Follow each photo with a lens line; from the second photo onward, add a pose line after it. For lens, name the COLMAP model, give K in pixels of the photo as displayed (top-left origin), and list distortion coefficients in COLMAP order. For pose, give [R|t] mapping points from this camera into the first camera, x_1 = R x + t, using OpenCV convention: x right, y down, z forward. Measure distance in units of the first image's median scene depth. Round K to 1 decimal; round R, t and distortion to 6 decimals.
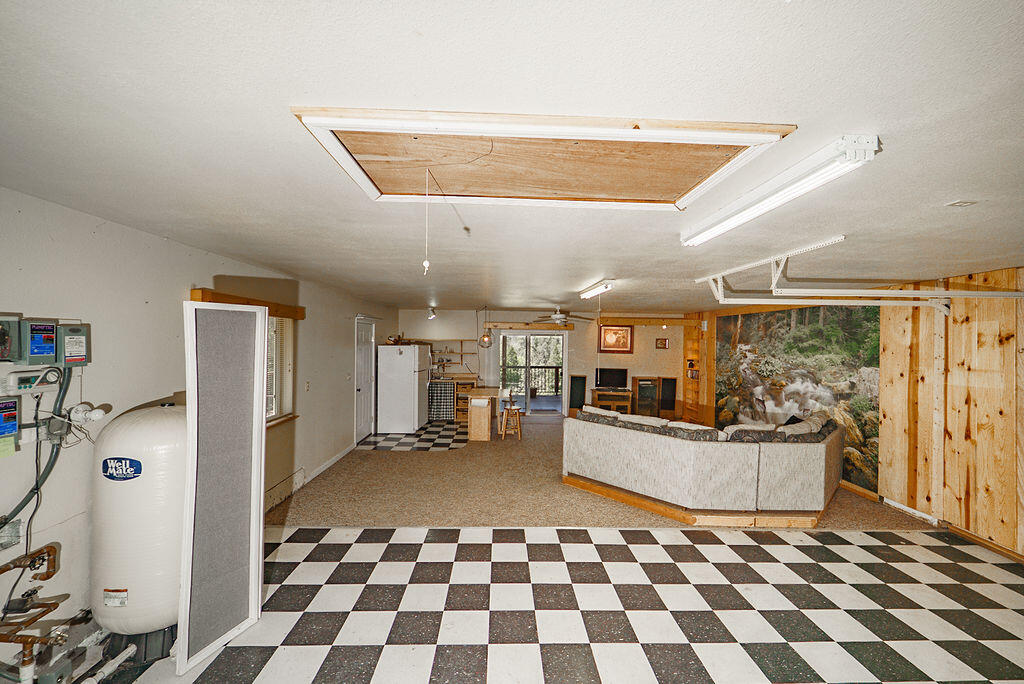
lens RADIAL K [[409.2, 0, 512.2], [0, 409.2, 347.8], [0, 0, 1]] dist [0.001504, -0.001374]
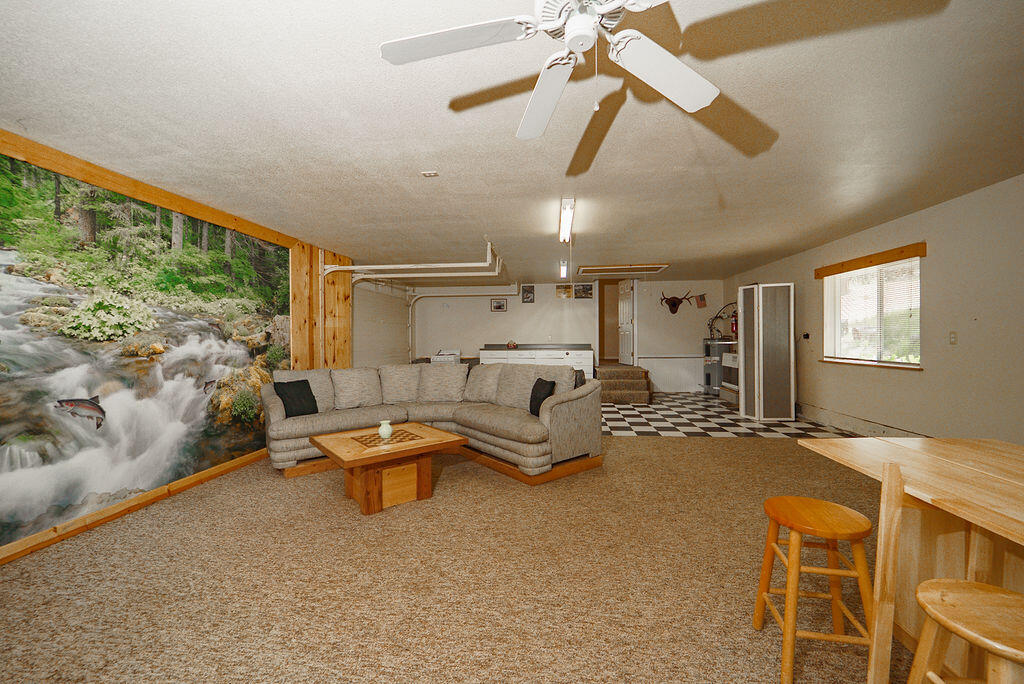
lens RADIAL K [[409.2, 0, 503.6], [0, 409.2, 346.3], [0, 0, 1]] dist [0.001504, -0.001374]
pose [[-0.984791, -0.007991, 0.173561, 0.167037], [-0.001438, 0.999282, 0.037853, 0.075549], [-0.173739, 0.037027, -0.984095, 1.682176]]
